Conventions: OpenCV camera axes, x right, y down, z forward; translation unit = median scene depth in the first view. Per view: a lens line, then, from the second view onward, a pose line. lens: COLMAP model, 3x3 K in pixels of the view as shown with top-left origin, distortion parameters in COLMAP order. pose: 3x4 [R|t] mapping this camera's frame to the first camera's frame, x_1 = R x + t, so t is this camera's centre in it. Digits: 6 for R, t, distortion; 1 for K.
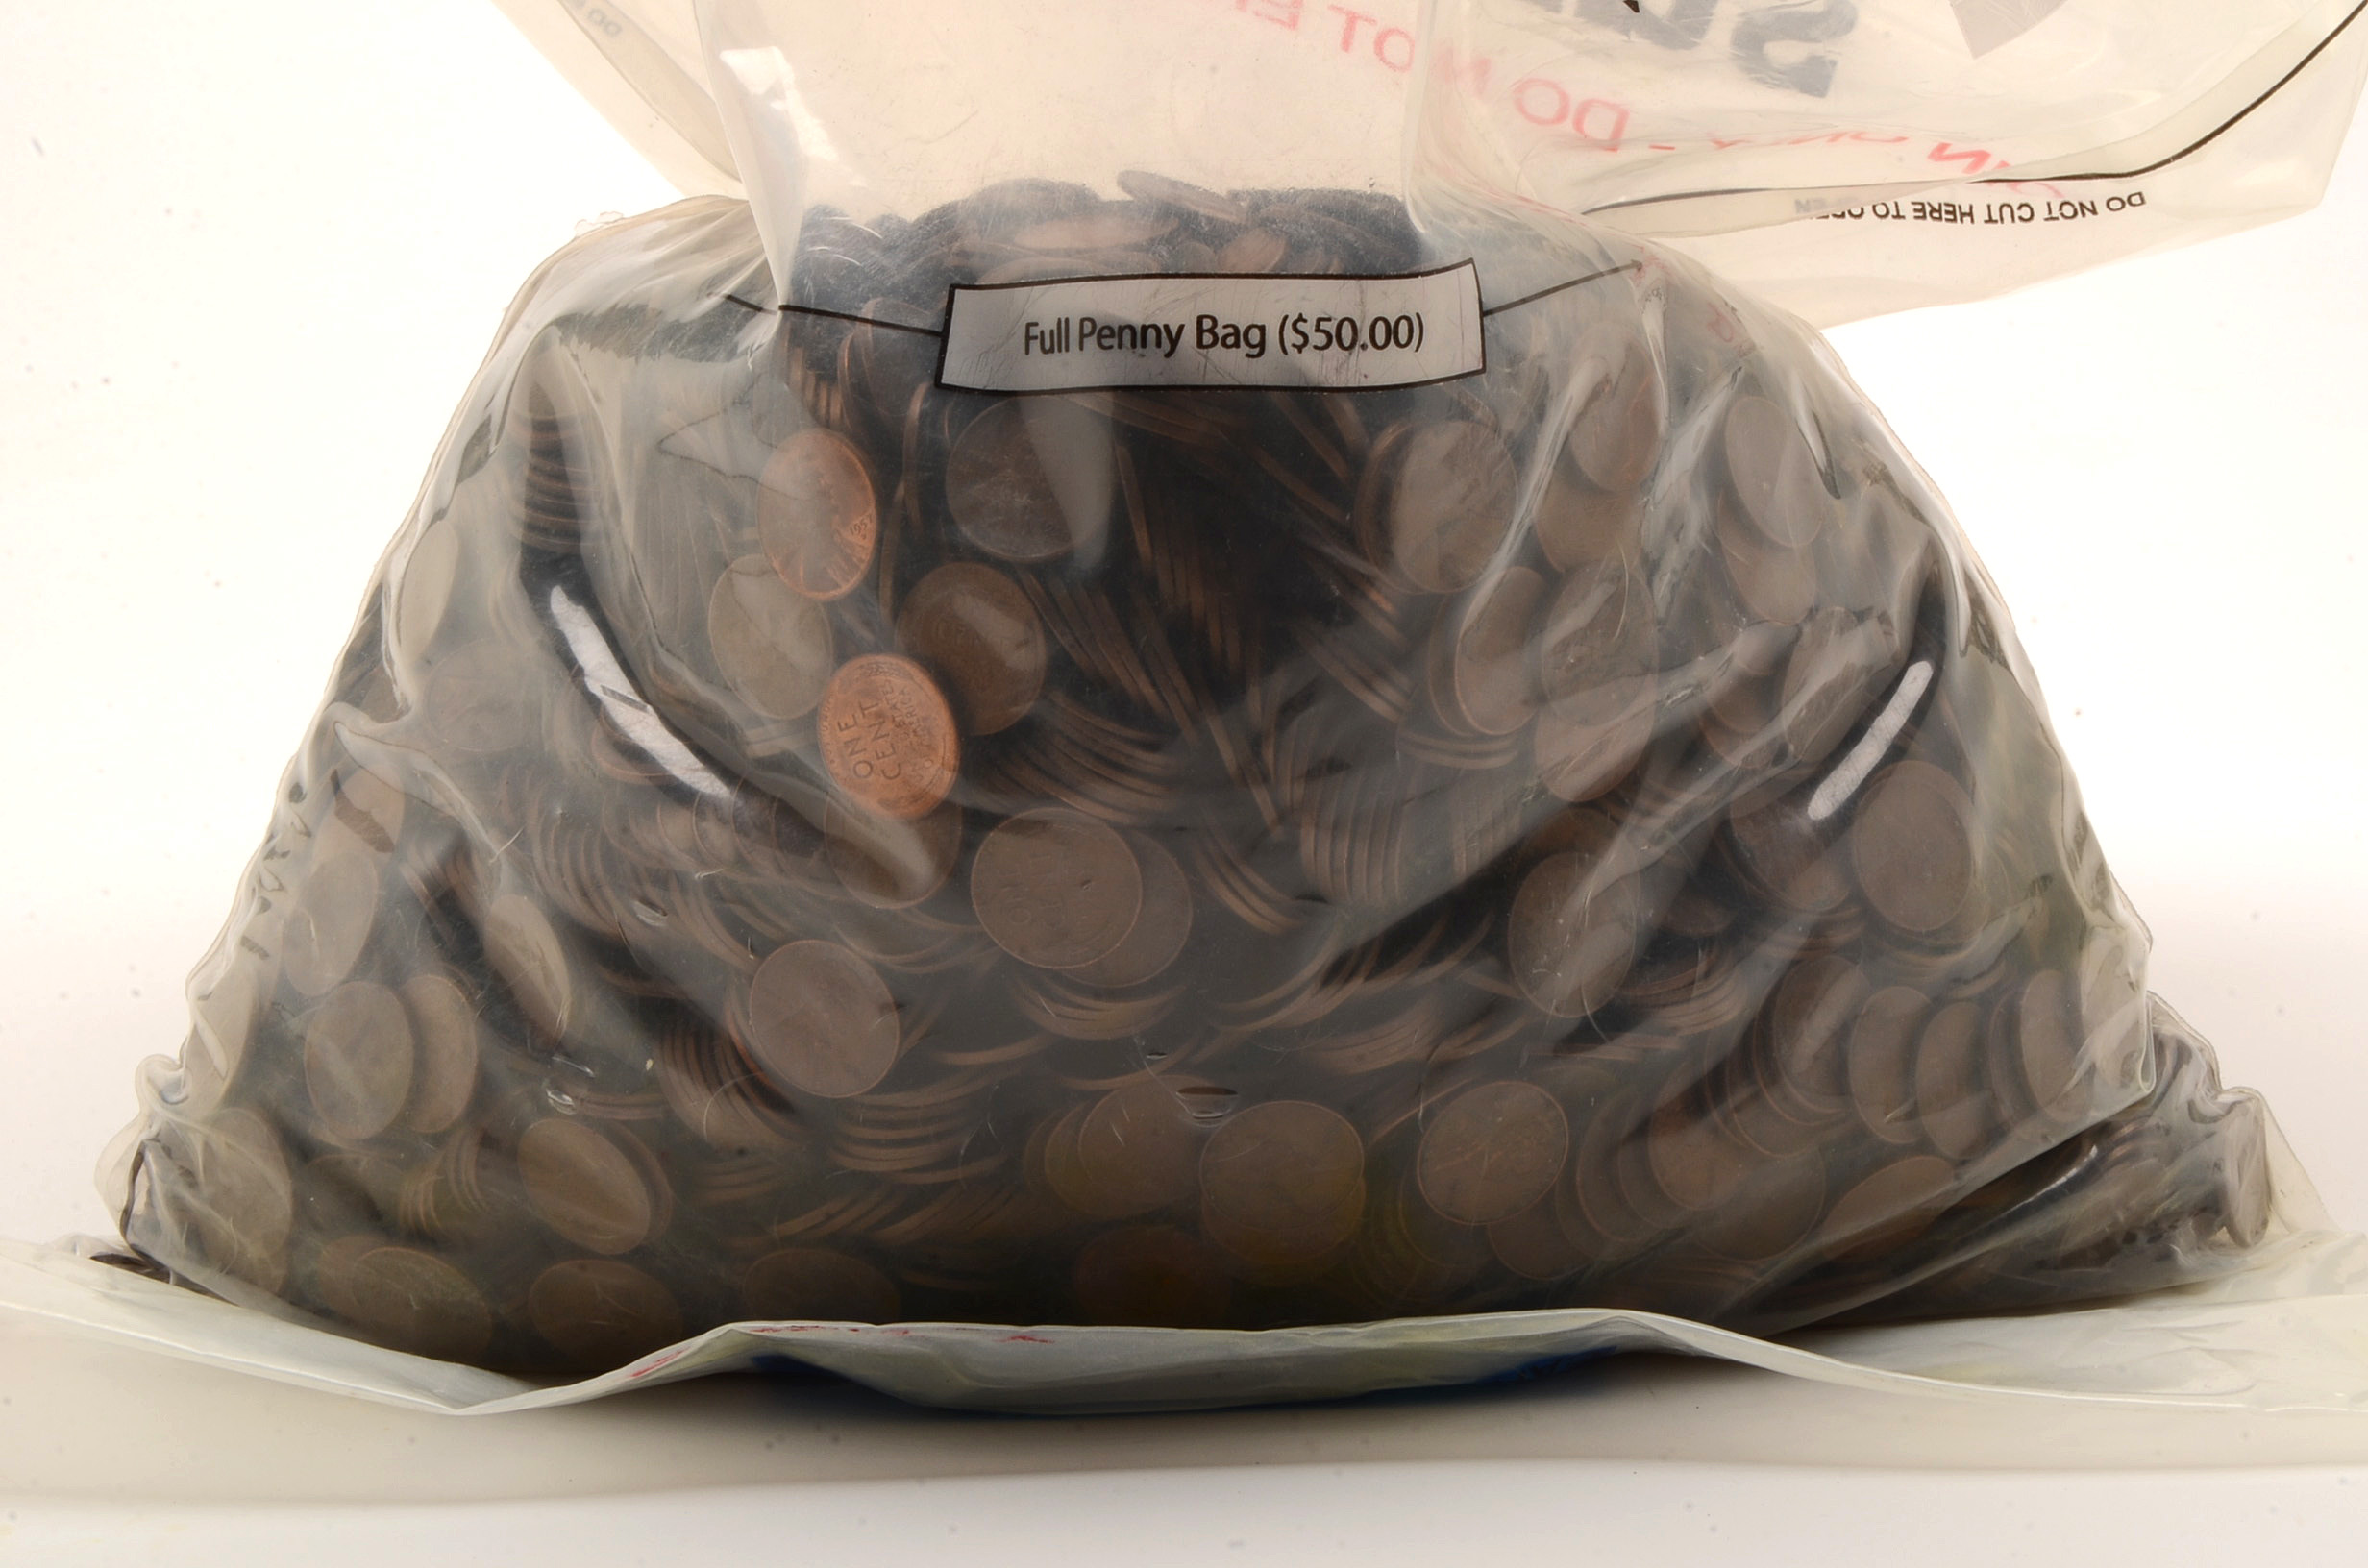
lens RADIAL K [[4509.7, 0, 1187.4], [0, 4509.7, 773.8], [0, 0, 1]] dist [-0.070939, 0.000000]
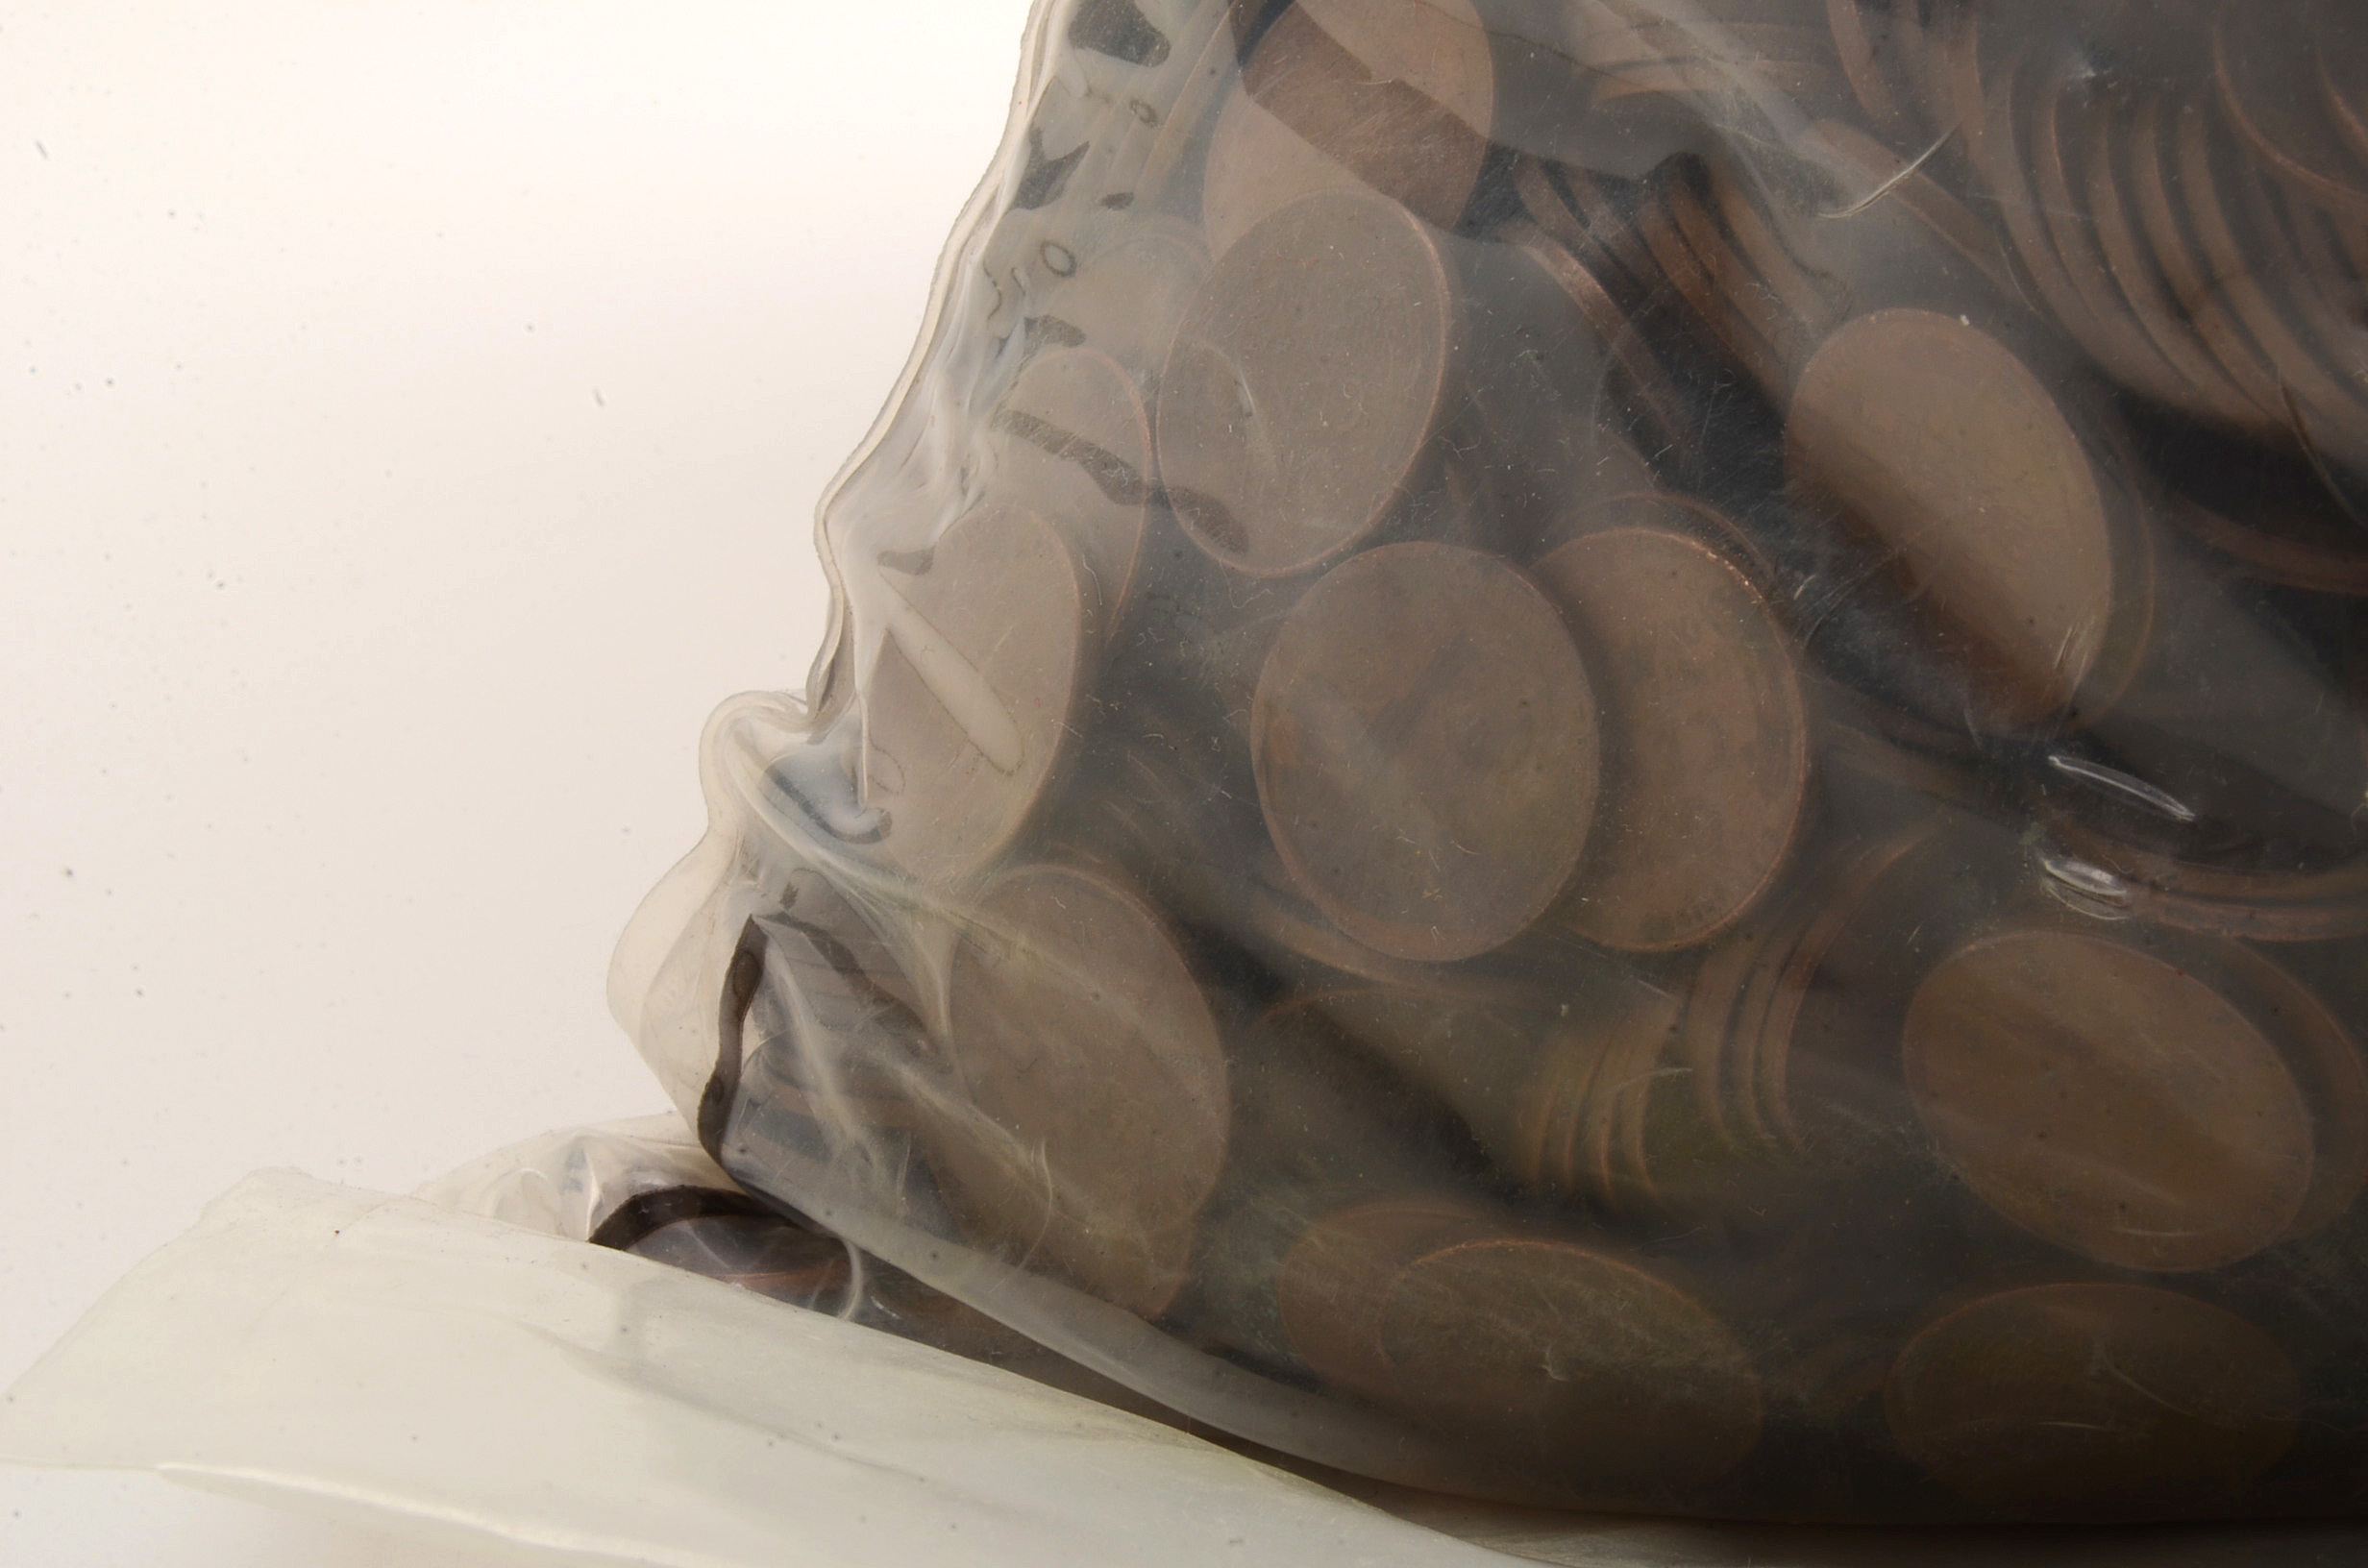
lens RADIAL K [[5231.5, 0, 1186.6], [0, 5231.5, 784.2], [0, 0, 1]] dist [-0.068349, 0.000000]
pose [[0.999861, -0.015708, -0.005639, -0.207849], [0.016358, 0.989381, 0.144420, 0.003045], [0.003311, -0.144492, 0.989500, 0.584796]]
